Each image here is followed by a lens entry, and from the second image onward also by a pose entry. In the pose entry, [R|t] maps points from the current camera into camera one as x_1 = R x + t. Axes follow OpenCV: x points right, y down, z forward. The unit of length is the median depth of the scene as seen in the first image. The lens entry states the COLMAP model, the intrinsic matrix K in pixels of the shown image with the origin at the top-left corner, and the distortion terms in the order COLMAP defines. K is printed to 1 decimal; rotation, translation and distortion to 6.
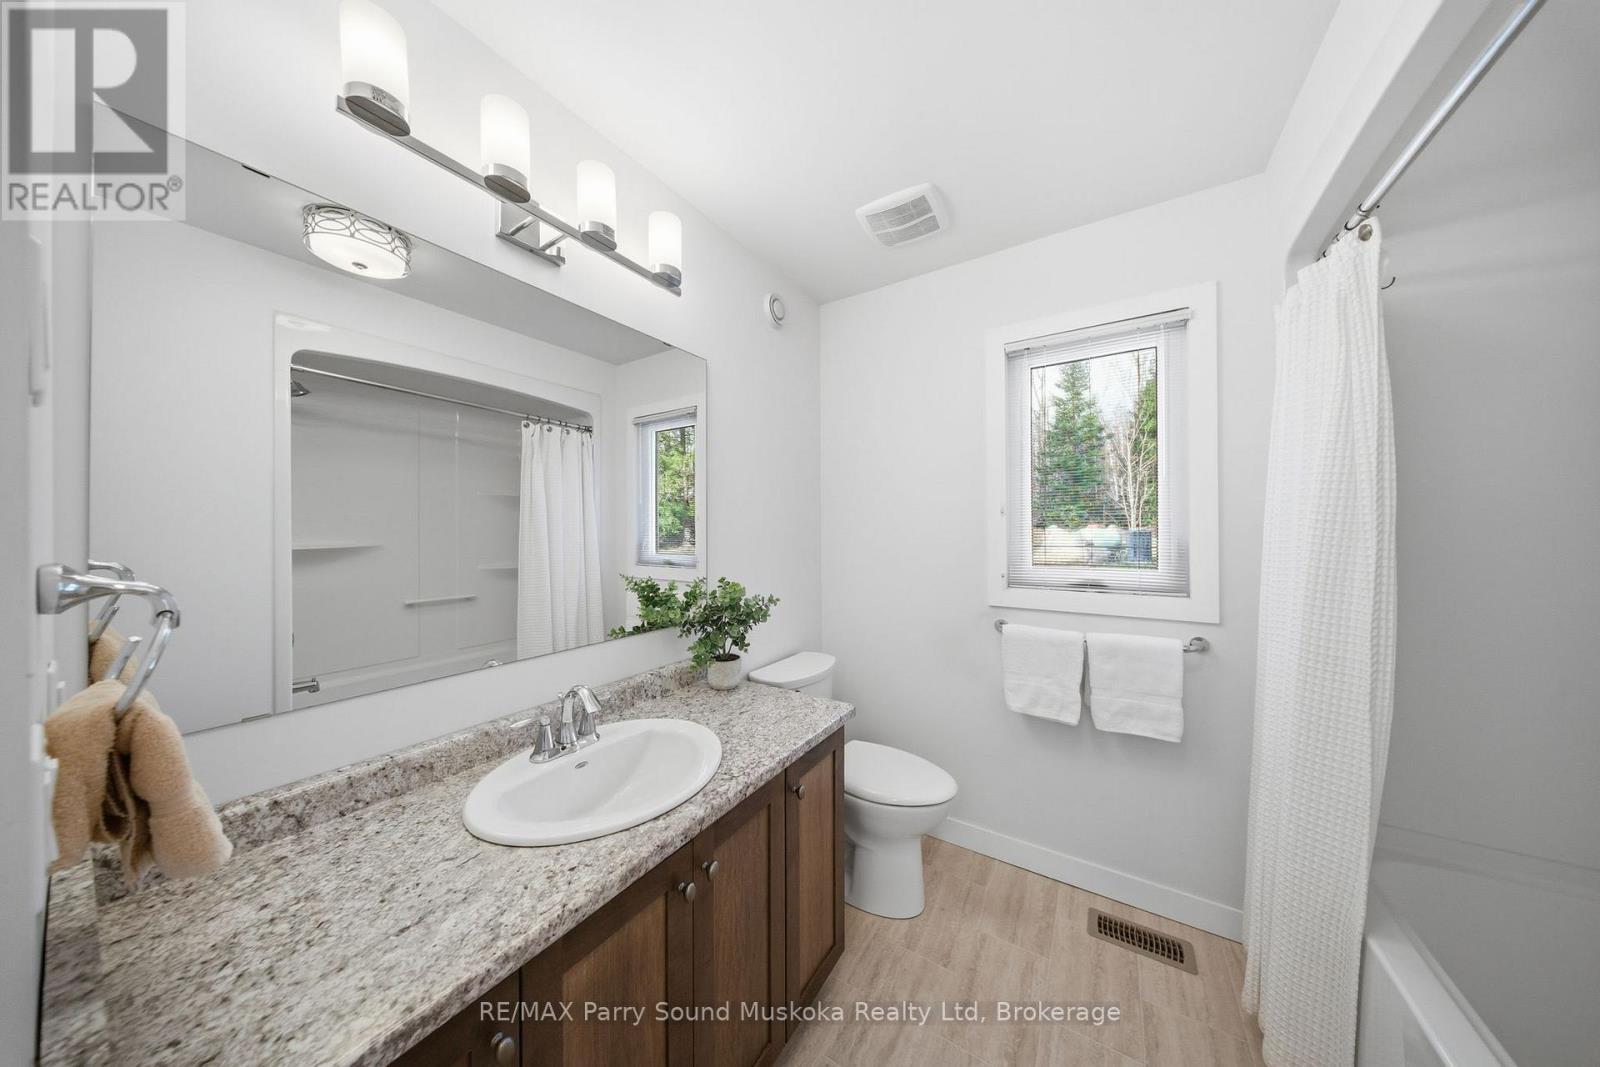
lens RADIAL K [[473.1, 0, 800.7], [0, 473.1, 532.5], [0, 0, 1]] dist [-0.000104, -0.002112]
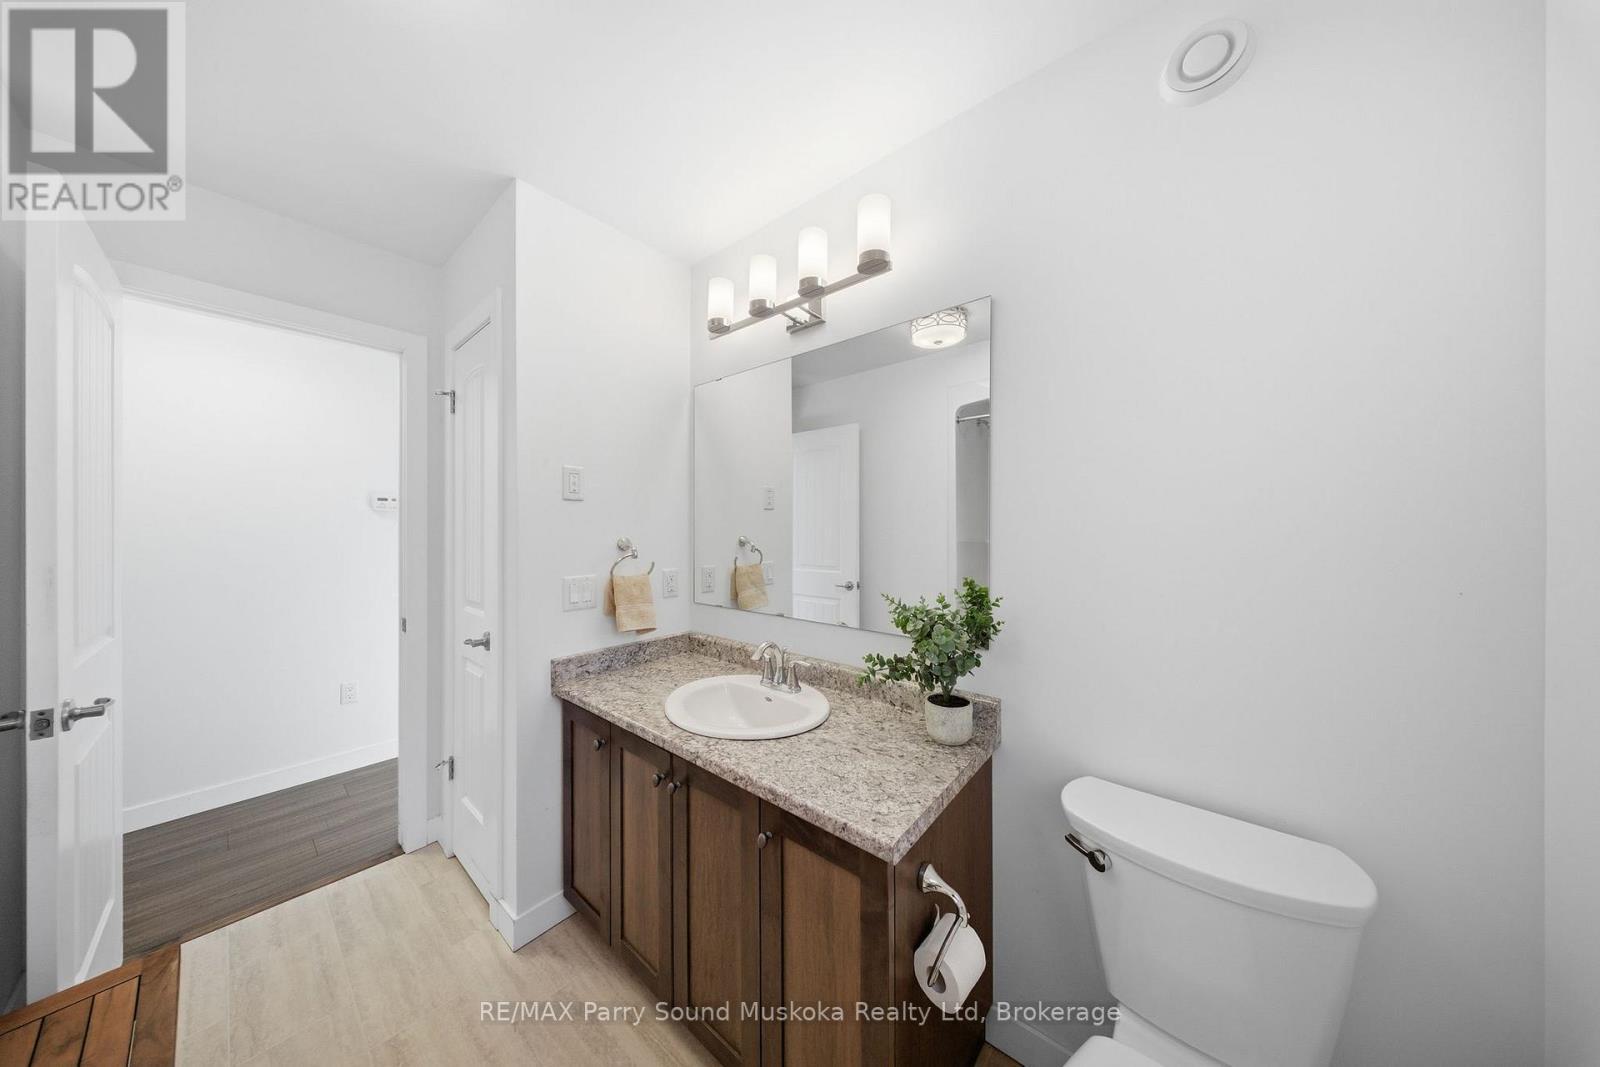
lens RADIAL K [[480.6, 0, 798.0], [0, 480.6, 527.1], [0, 0, 1]] dist [0.016594, -0.004812]
pose [[-0.131122, 0.002247, -0.991364, 1.033481], [-0.002325, 0.999994, 0.002574, -0.013470], [0.991363, 0.002643, -0.131116, 1.439652]]
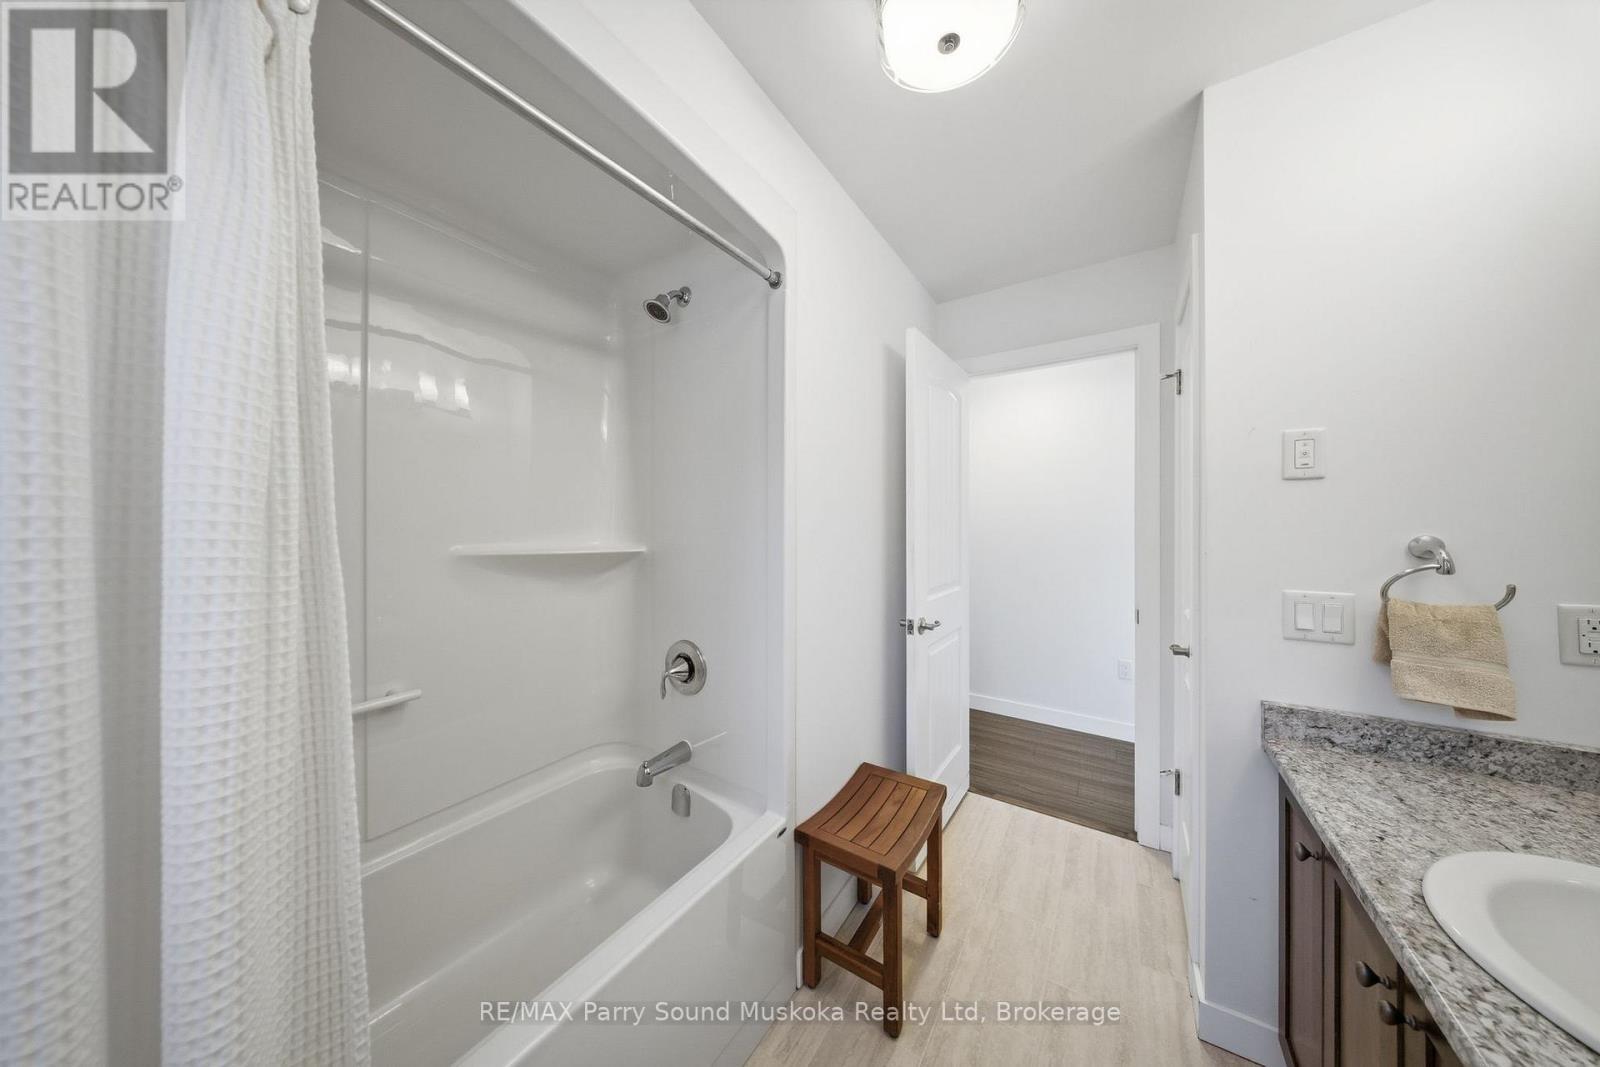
lens RADIAL K [[485.0, 0, 793.1], [0, 485.0, 517.4], [0, 0, 1]] dist [-0.001611, -0.000255]
pose [[-0.999635, 0.007323, 0.026014, 0.623518], [0.007193, 0.999961, -0.005105, -0.012284], [-0.026051, -0.004916, -0.999649, 1.638810]]
